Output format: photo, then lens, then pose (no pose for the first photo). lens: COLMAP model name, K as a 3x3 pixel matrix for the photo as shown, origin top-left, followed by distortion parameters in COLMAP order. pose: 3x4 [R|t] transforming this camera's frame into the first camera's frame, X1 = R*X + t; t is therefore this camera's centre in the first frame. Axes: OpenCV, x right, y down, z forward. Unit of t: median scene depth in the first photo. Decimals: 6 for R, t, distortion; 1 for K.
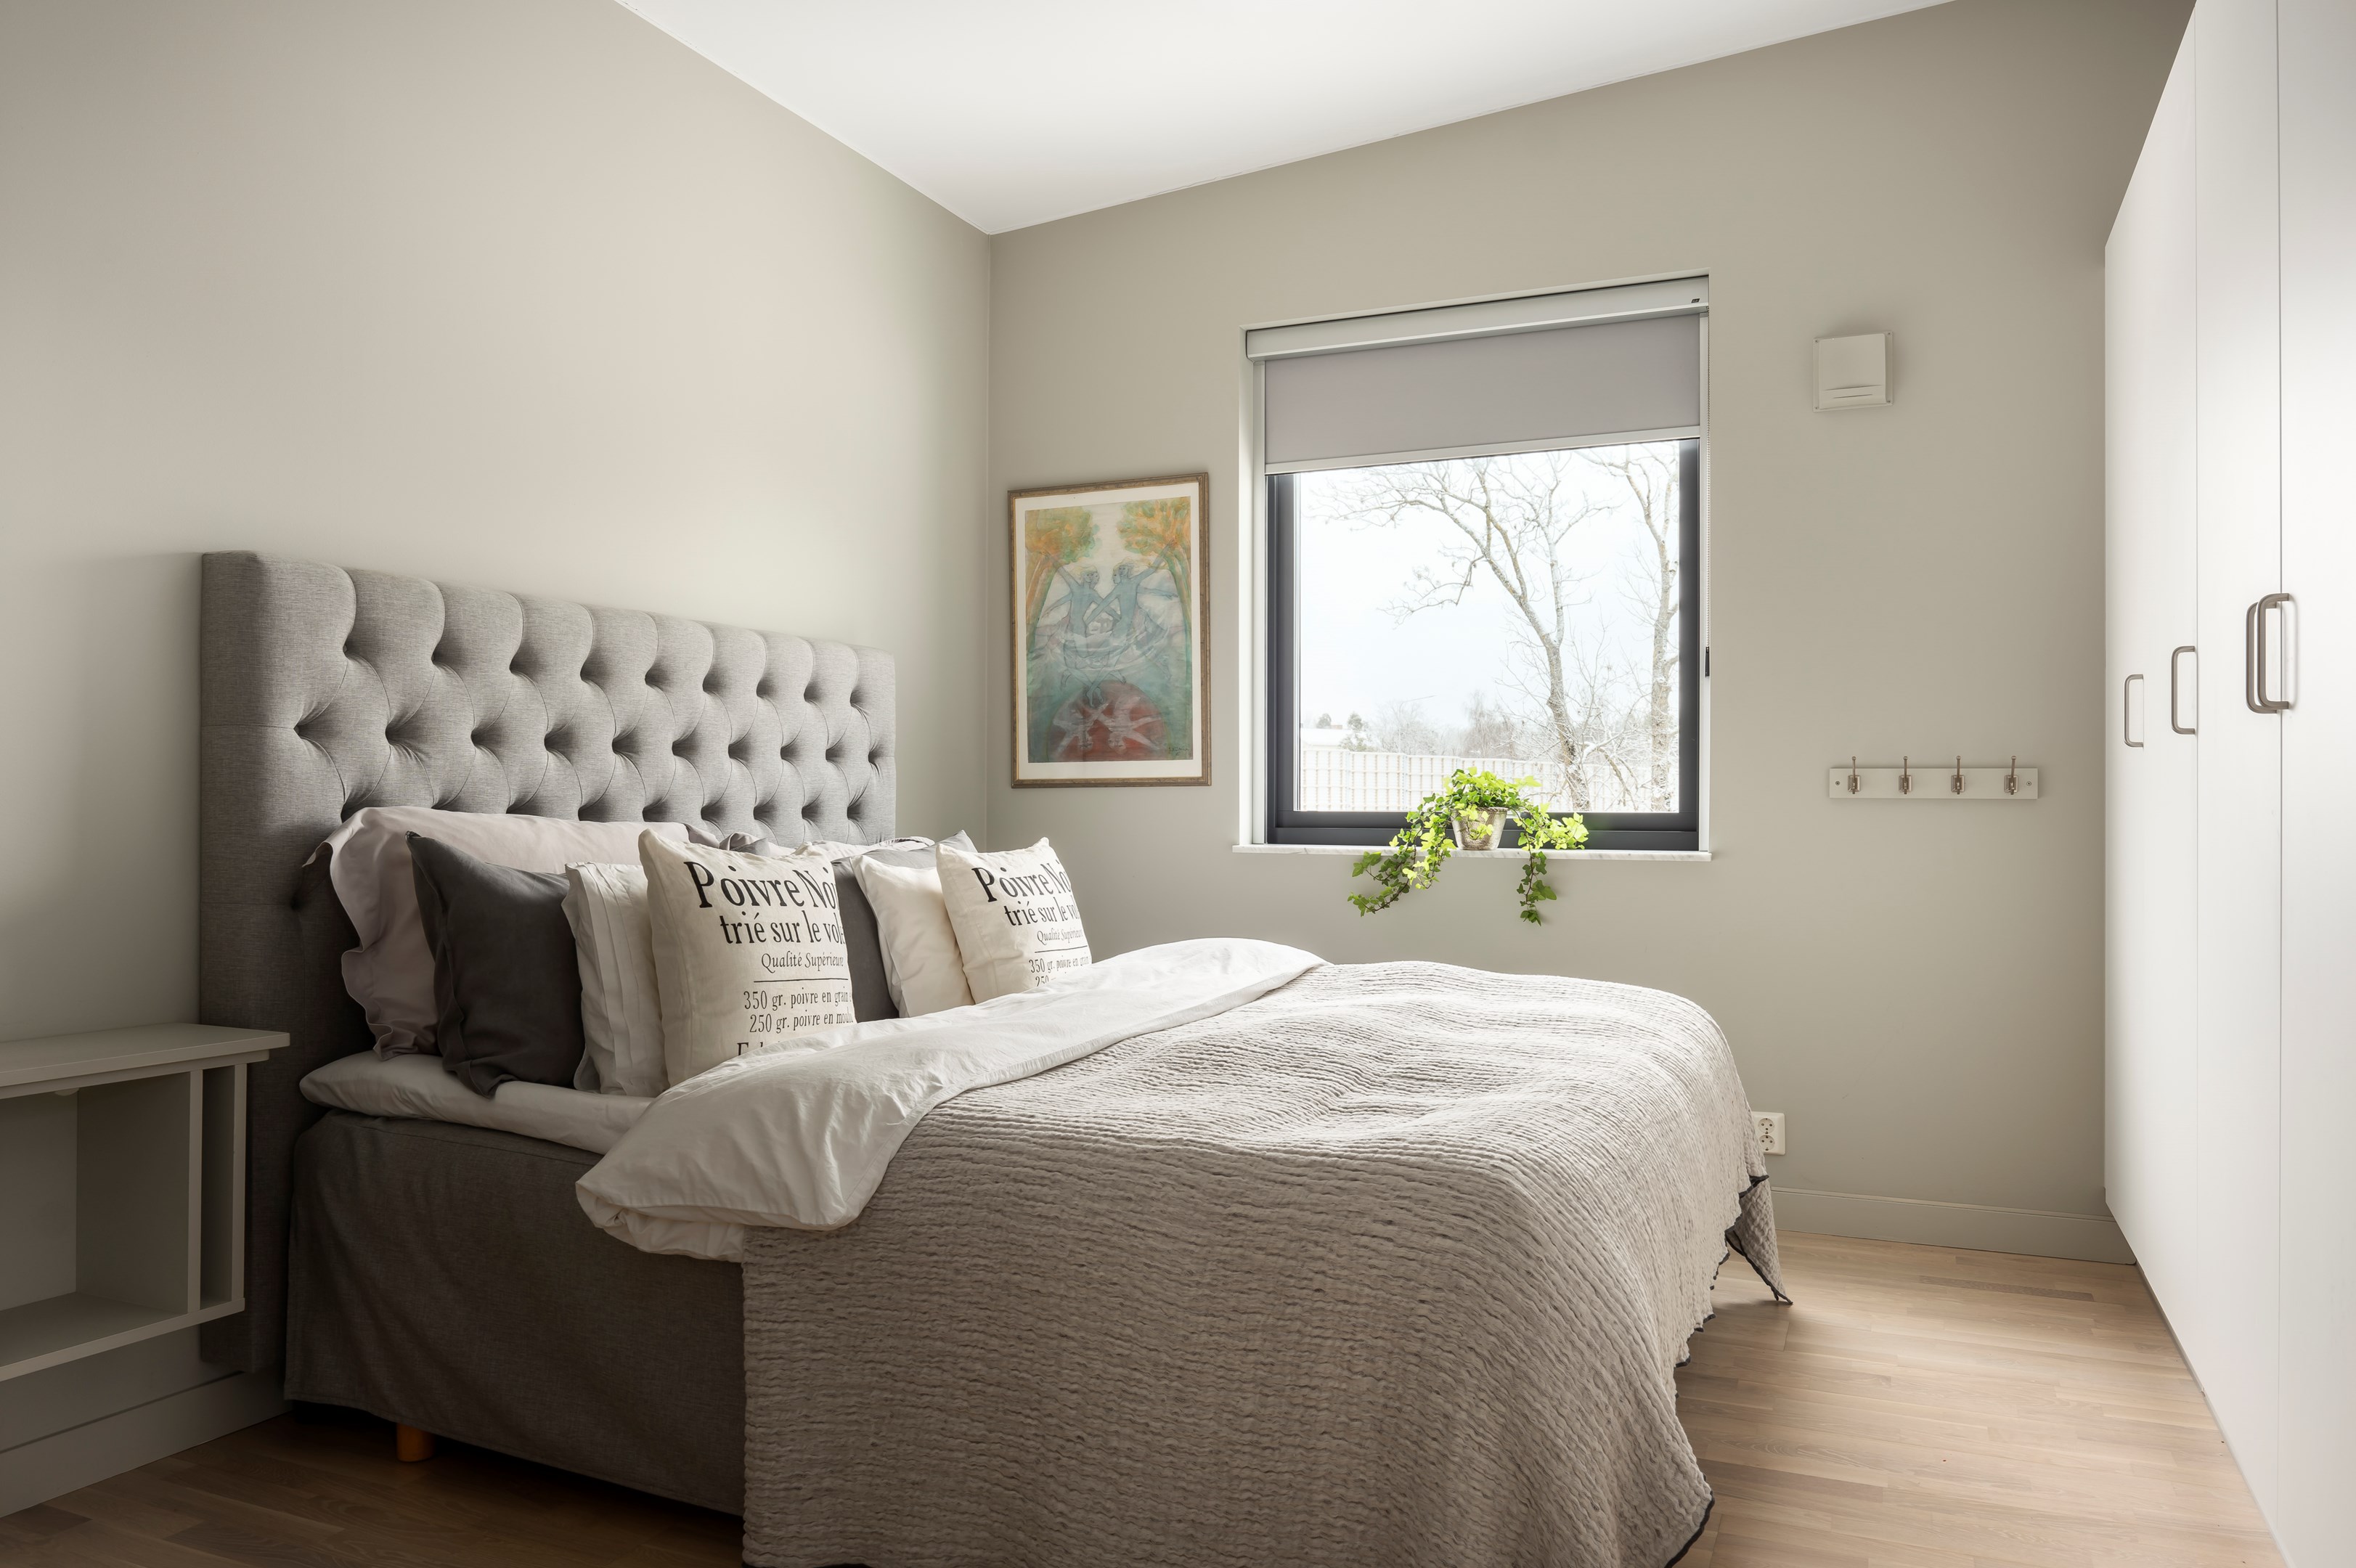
lens RADIAL K [[1641.8, 0, 1176.2], [0, 1641.8, 800.4], [0, 0, 1]] dist [0.004244, -0.017713]
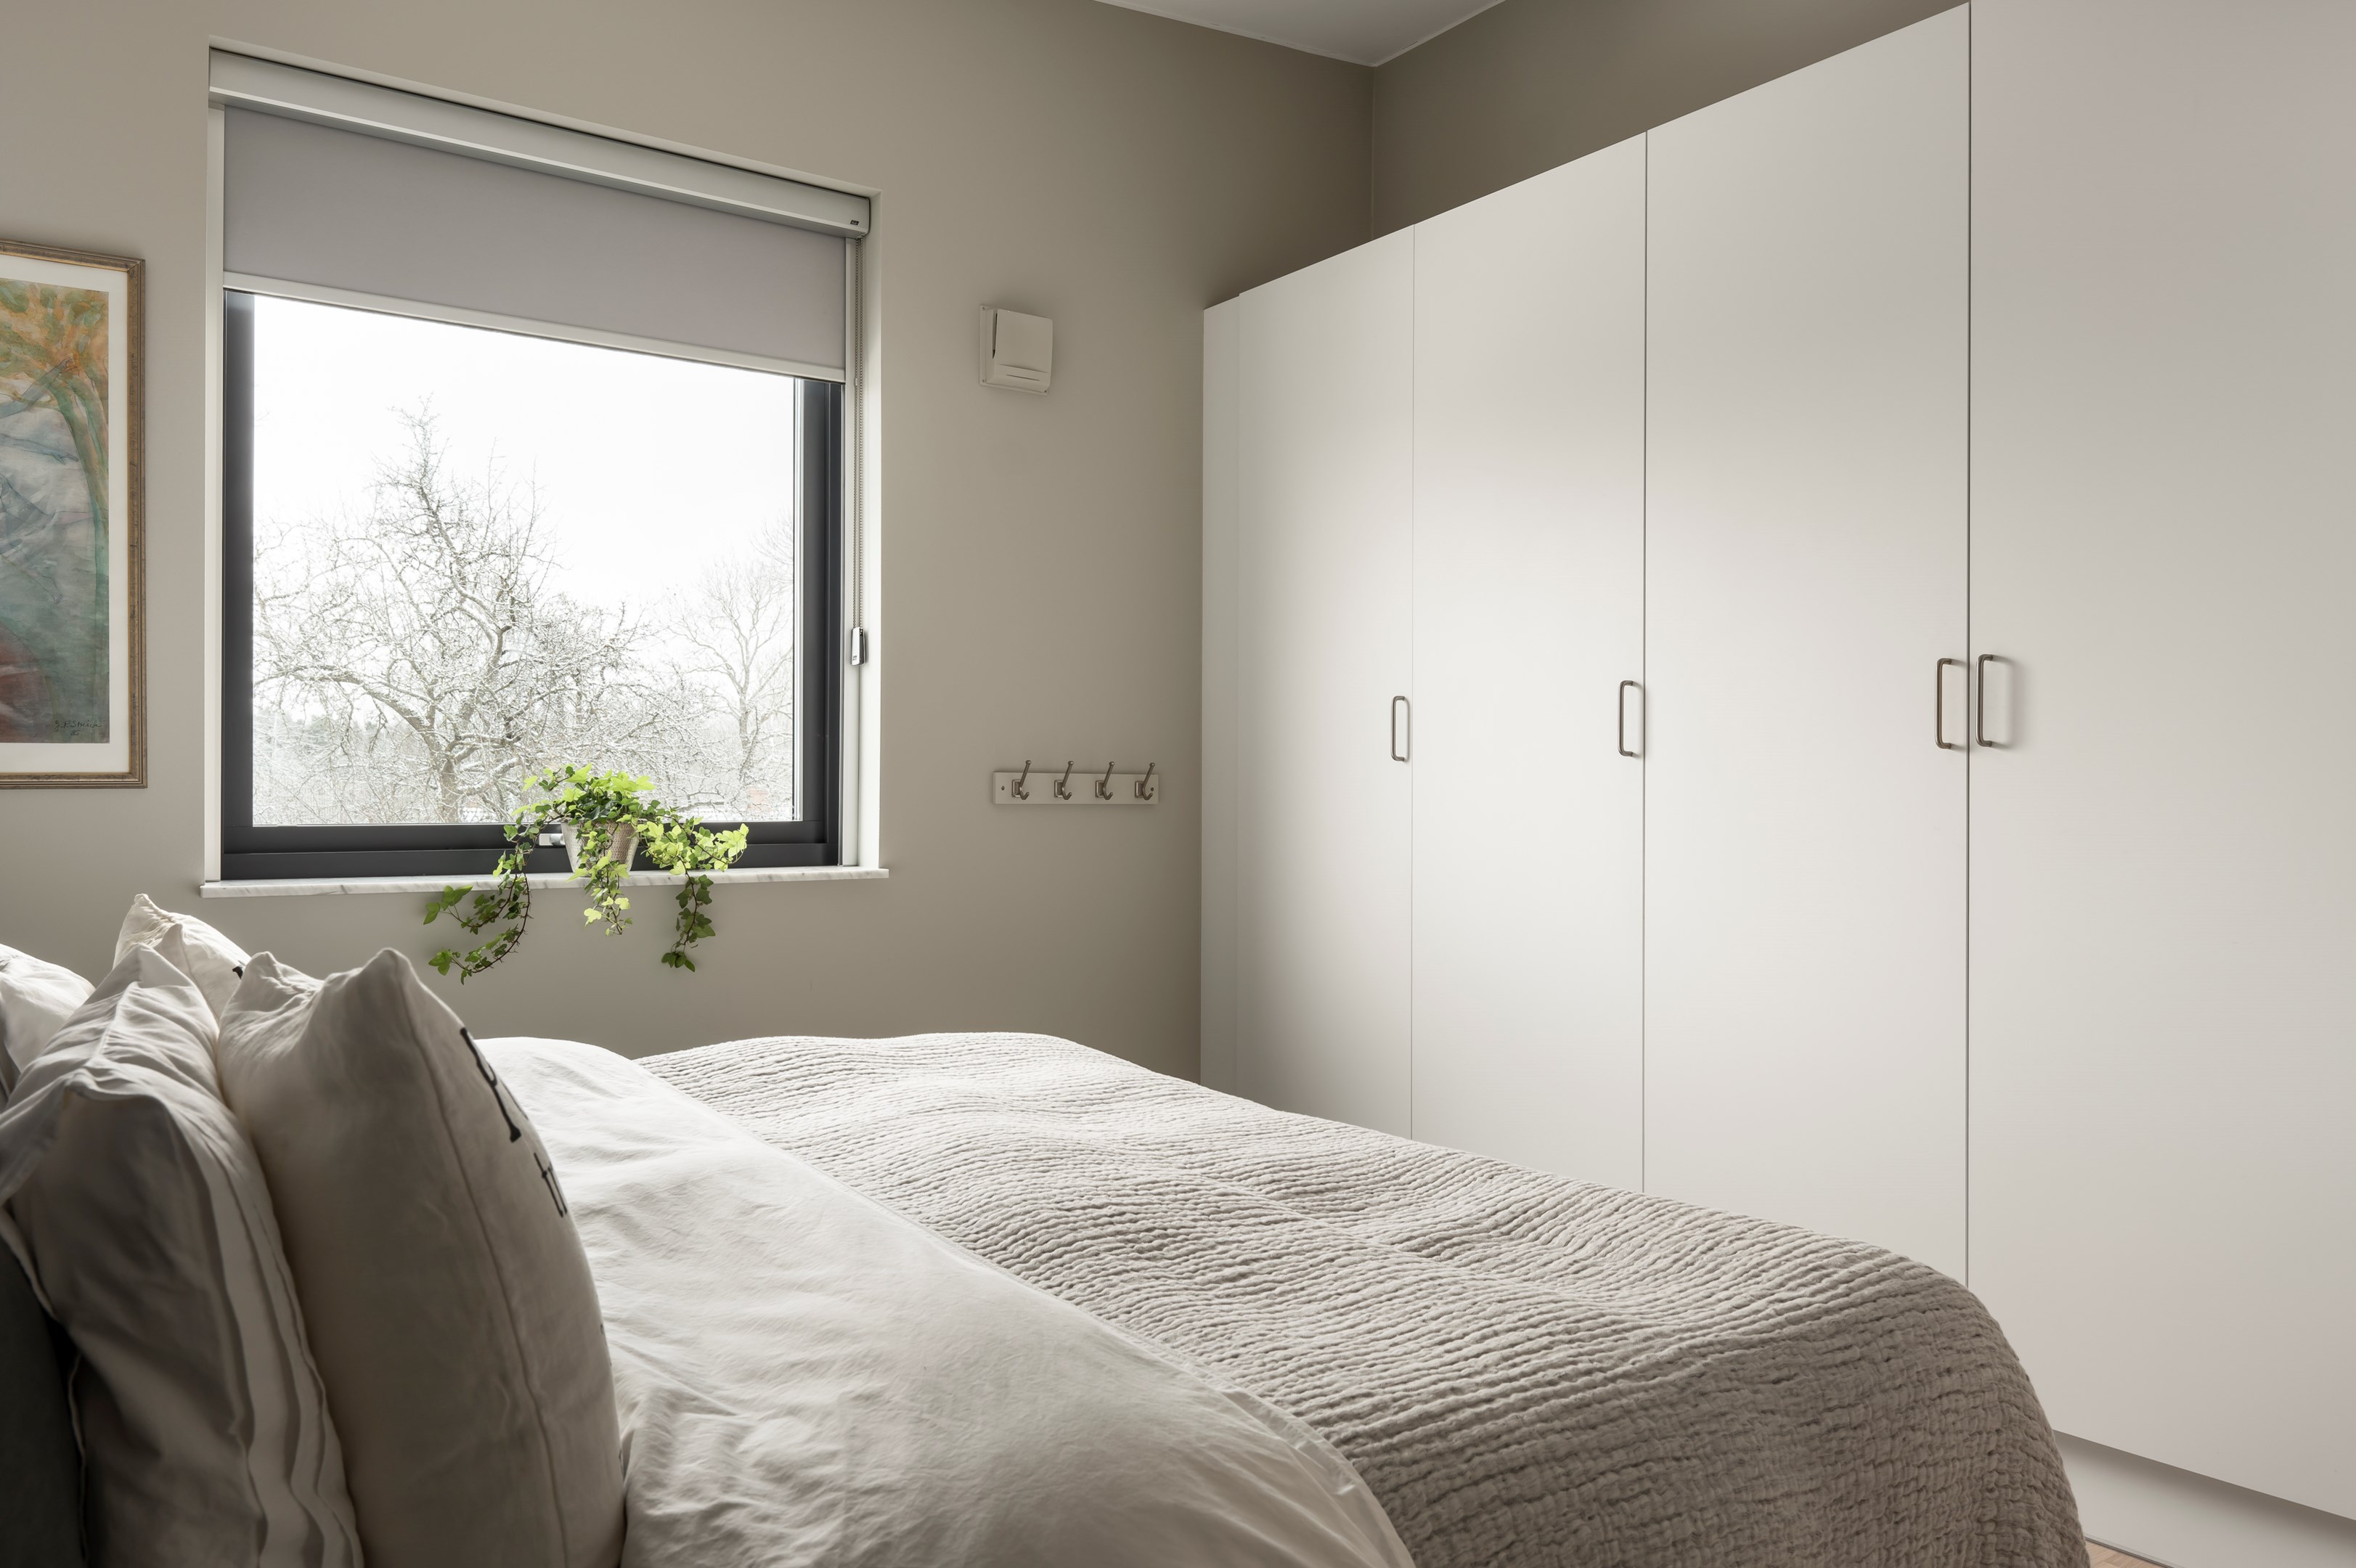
lens RADIAL K [[1641.8, 0, 1176.2], [0, 1641.8, 800.4], [0, 0, 1]] dist [0.004244, -0.017713]
pose [[0.507883, -0.006647, 0.861400, -0.302477], [-0.001760, 0.999960, 0.008753, -0.010146], [-0.861424, -0.005962, 0.507851, 0.375641]]
